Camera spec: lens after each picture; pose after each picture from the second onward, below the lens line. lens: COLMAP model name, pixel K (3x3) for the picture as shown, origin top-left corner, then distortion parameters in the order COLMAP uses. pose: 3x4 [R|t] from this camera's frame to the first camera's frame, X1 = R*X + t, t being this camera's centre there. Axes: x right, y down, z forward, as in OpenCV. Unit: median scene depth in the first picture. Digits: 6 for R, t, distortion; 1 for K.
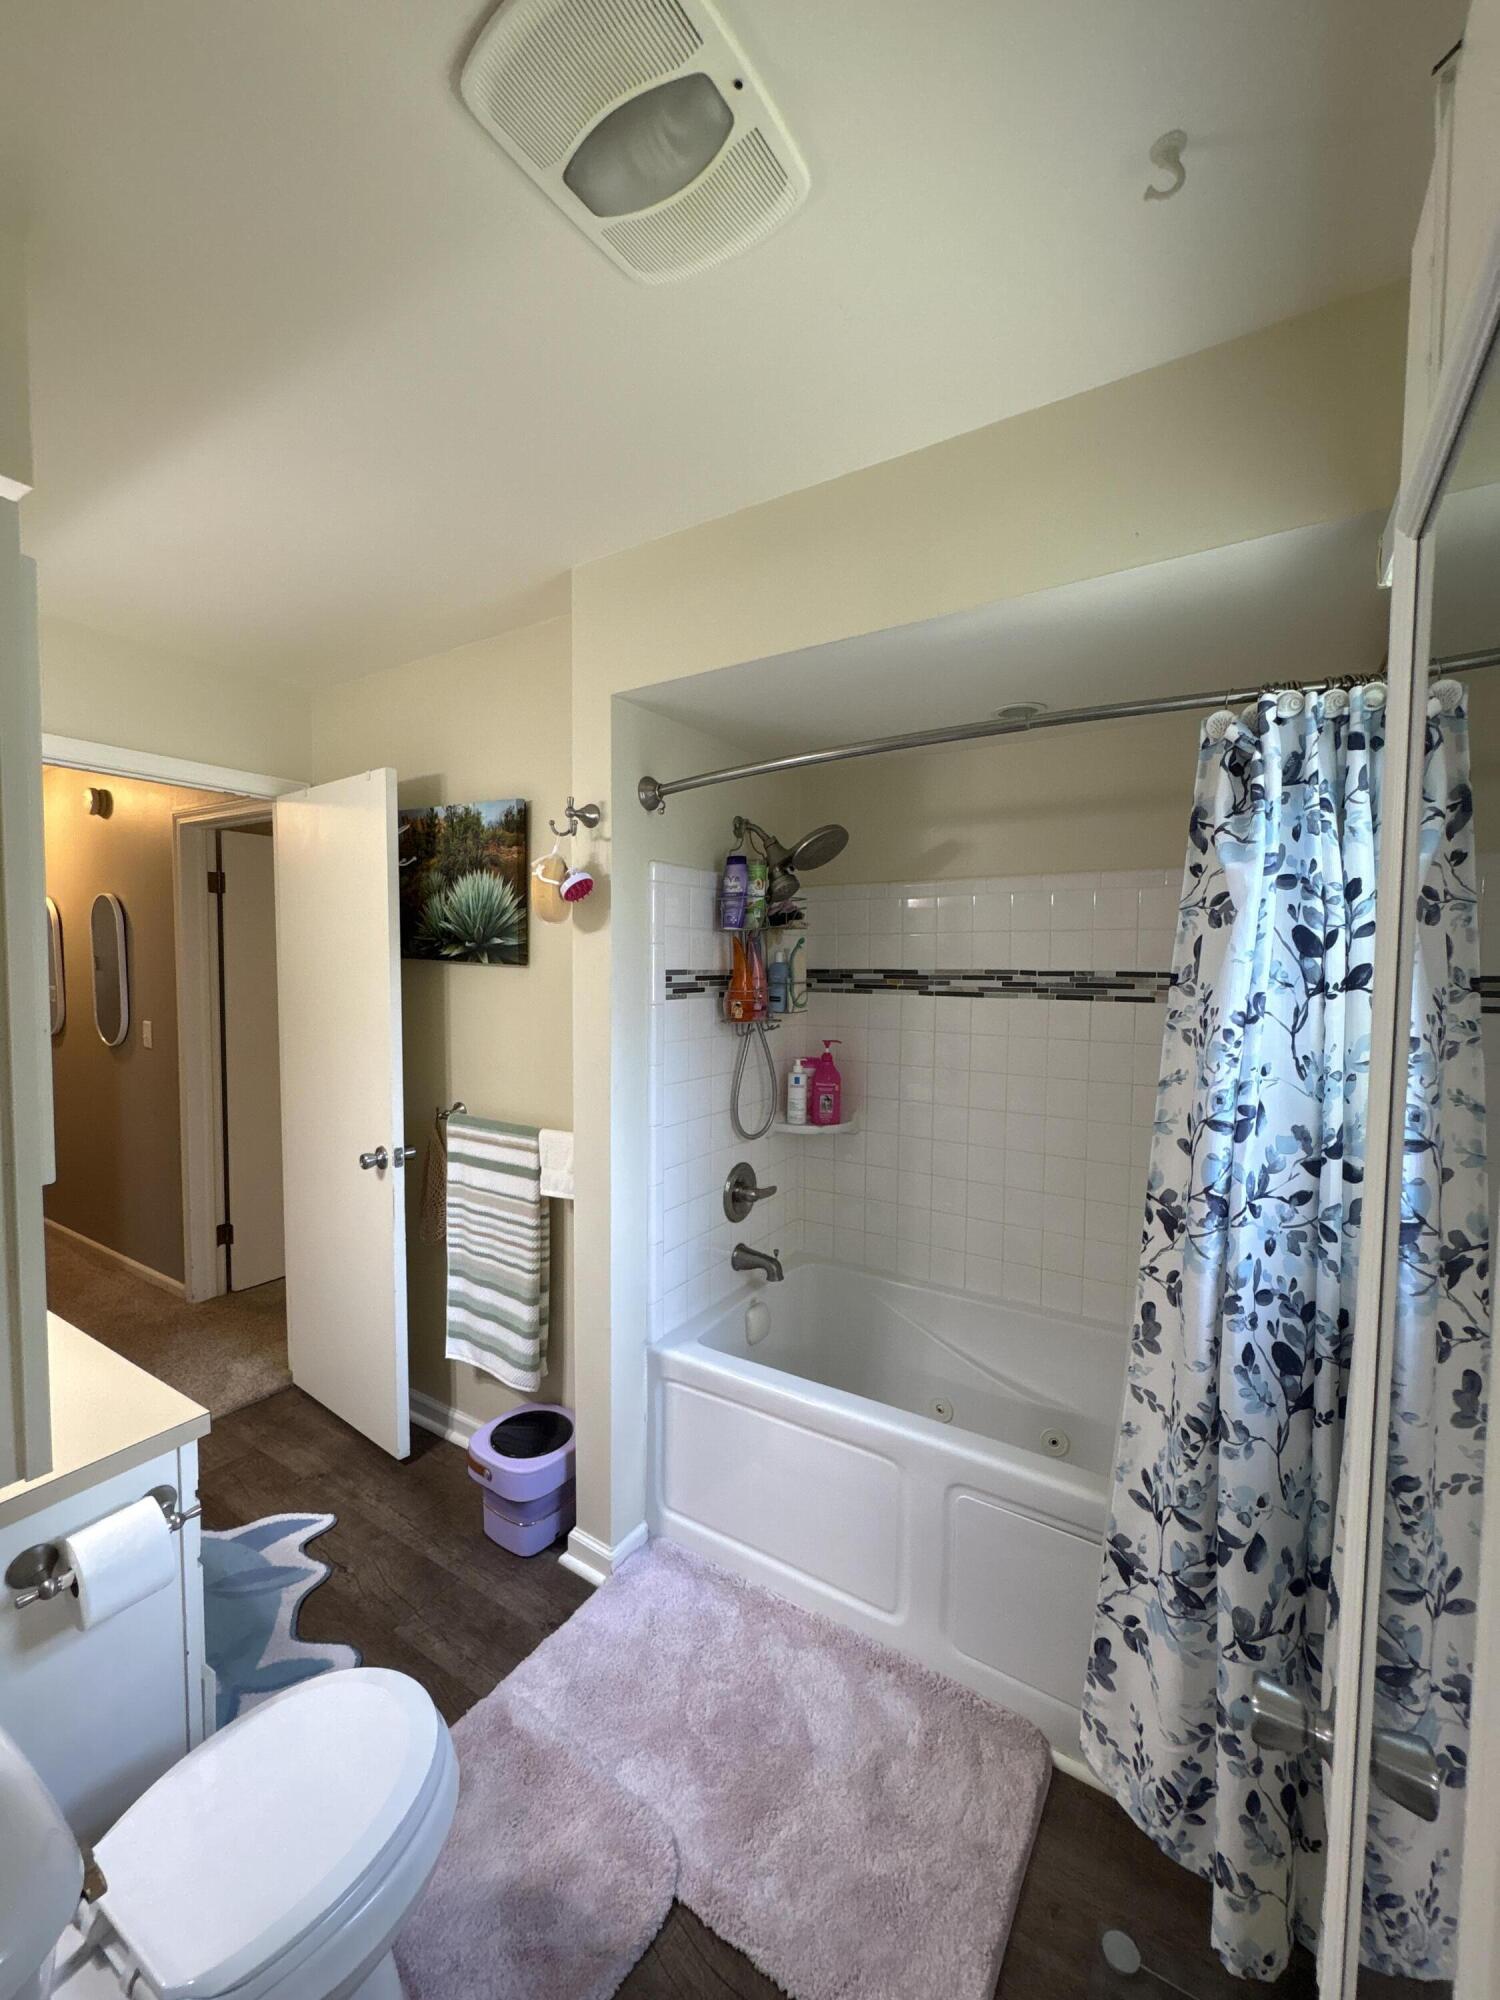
lens RADIAL K [[799.9, 0, 749.7], [0, 799.9, 1003.5], [0, 0, 1]] dist [-0.002005, 0.000300]
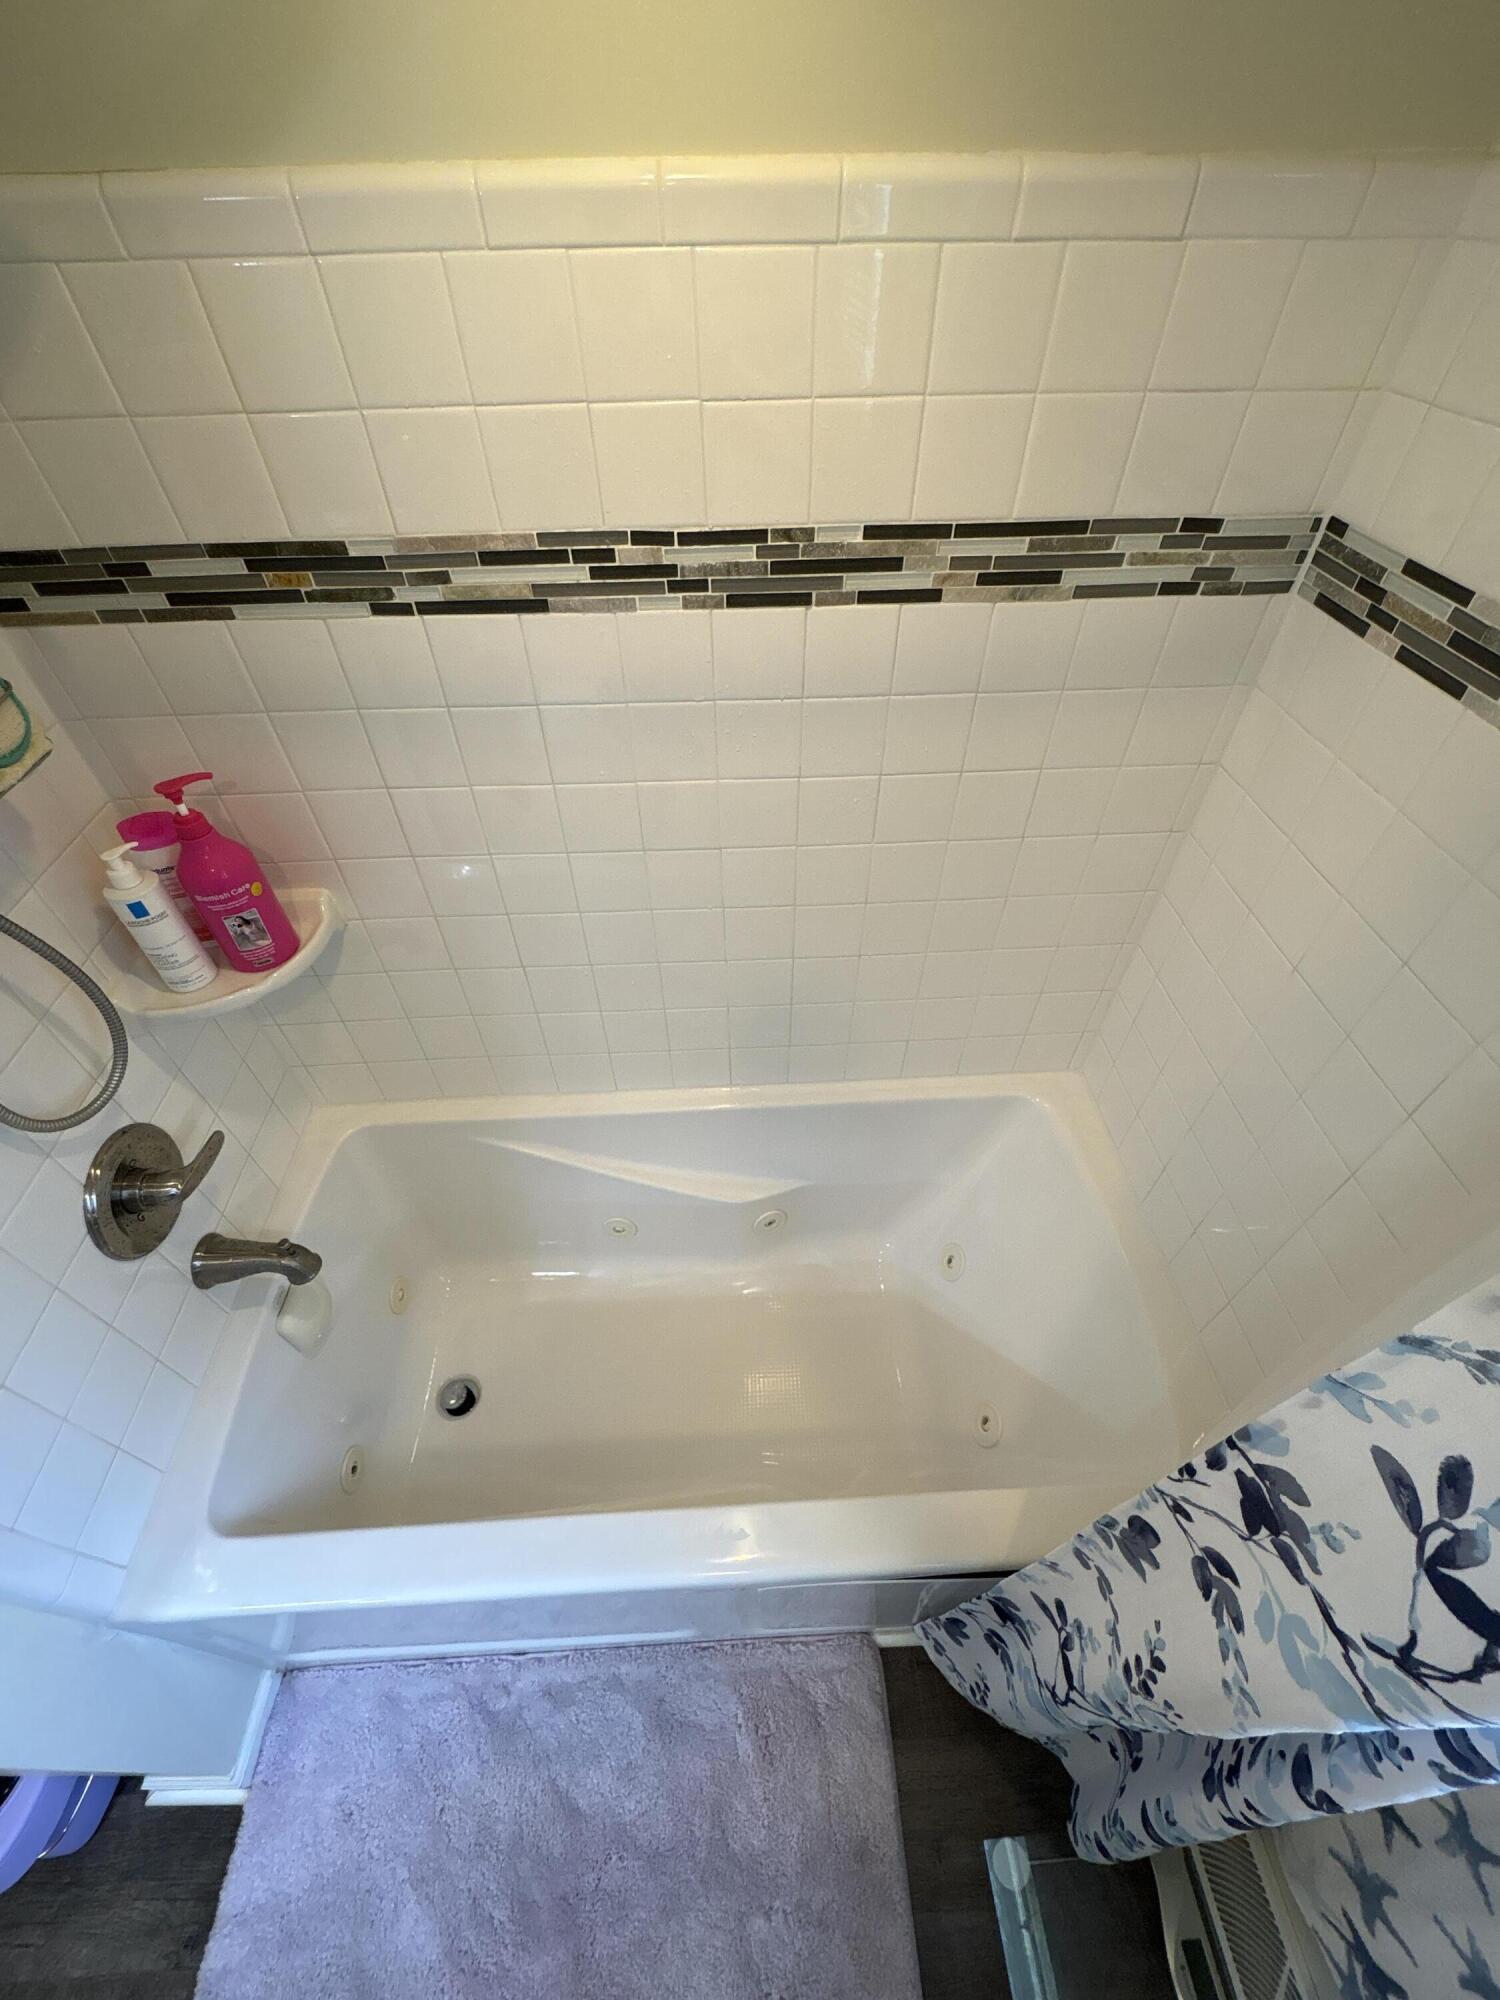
lens RADIAL K [[799.9, 0, 744.6], [0, 799.9, 1005.5], [0, 0, 1]] dist [-0.002005, 0.000300]
pose [[0.816771, -0.426429, 0.388643, 0.138112], [0.044684, 0.718332, 0.694264, -0.137290], [-0.575230, -0.549688, 0.605767, 0.608364]]
